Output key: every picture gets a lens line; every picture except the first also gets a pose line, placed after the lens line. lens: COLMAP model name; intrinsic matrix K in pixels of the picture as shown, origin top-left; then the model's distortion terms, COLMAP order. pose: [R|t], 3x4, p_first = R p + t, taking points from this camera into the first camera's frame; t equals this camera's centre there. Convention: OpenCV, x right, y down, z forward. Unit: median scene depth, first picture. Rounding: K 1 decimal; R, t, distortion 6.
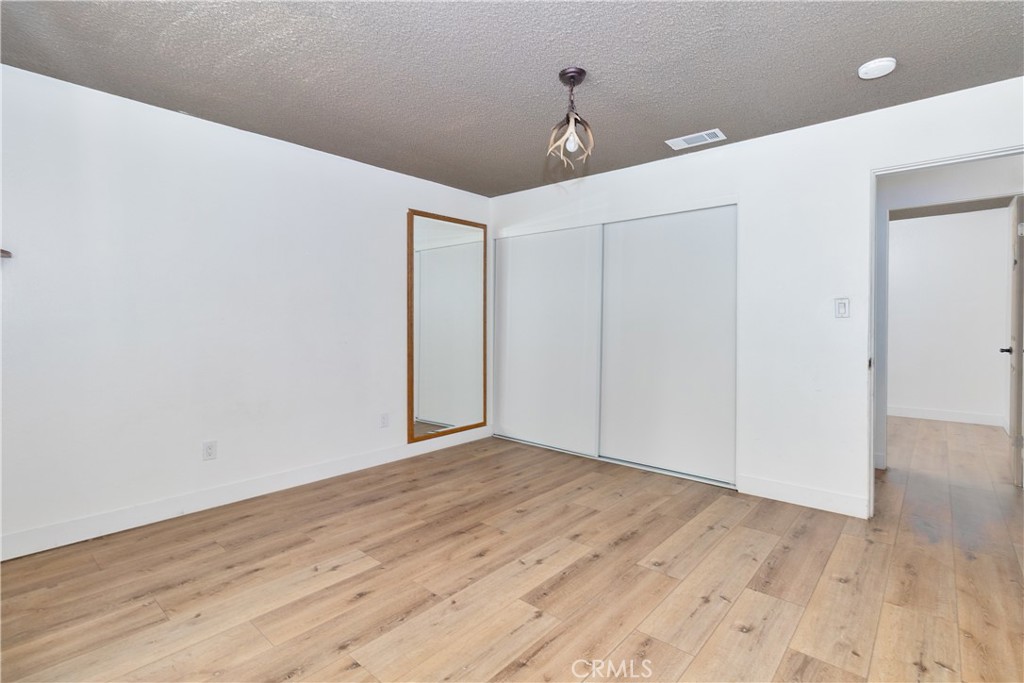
lens RADIAL K [[471.9, 0, 522.3], [0, 471.9, 322.1], [0, 0, 1]] dist [-0.000690, -0.000142]
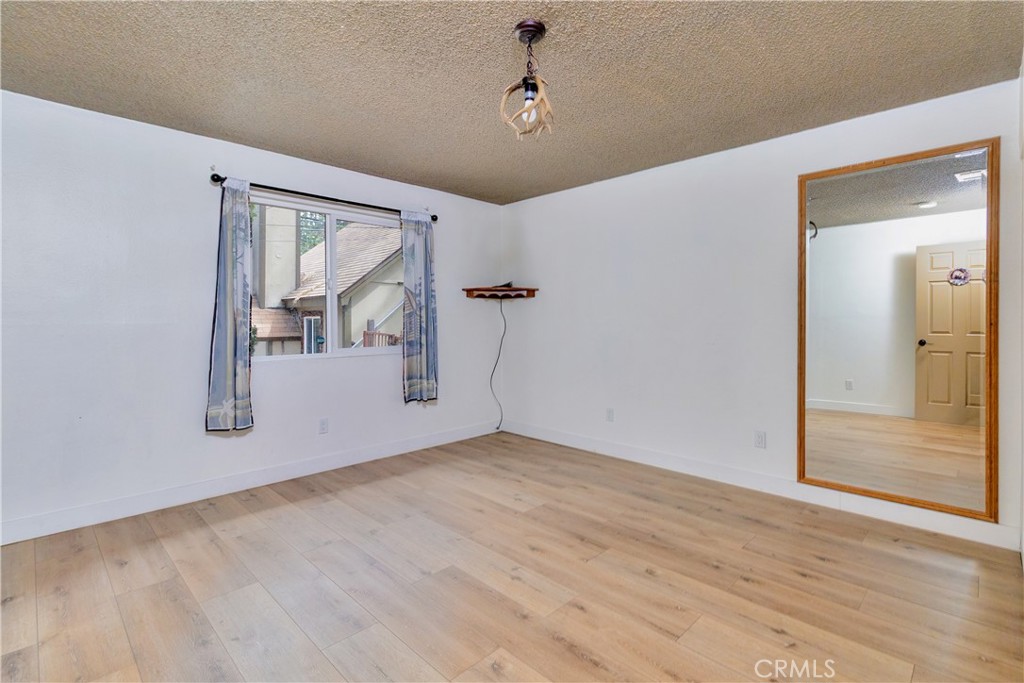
lens RADIAL K [[471.9, 0, 522.3], [0, 471.9, 322.1], [0, 0, 1]] dist [-0.000690, -0.000142]
pose [[-0.038412, 0.002261, -0.999259, 0.849575], [-0.004083, 0.999989, 0.002419, -0.003021], [0.999254, 0.004173, -0.038402, 0.914708]]
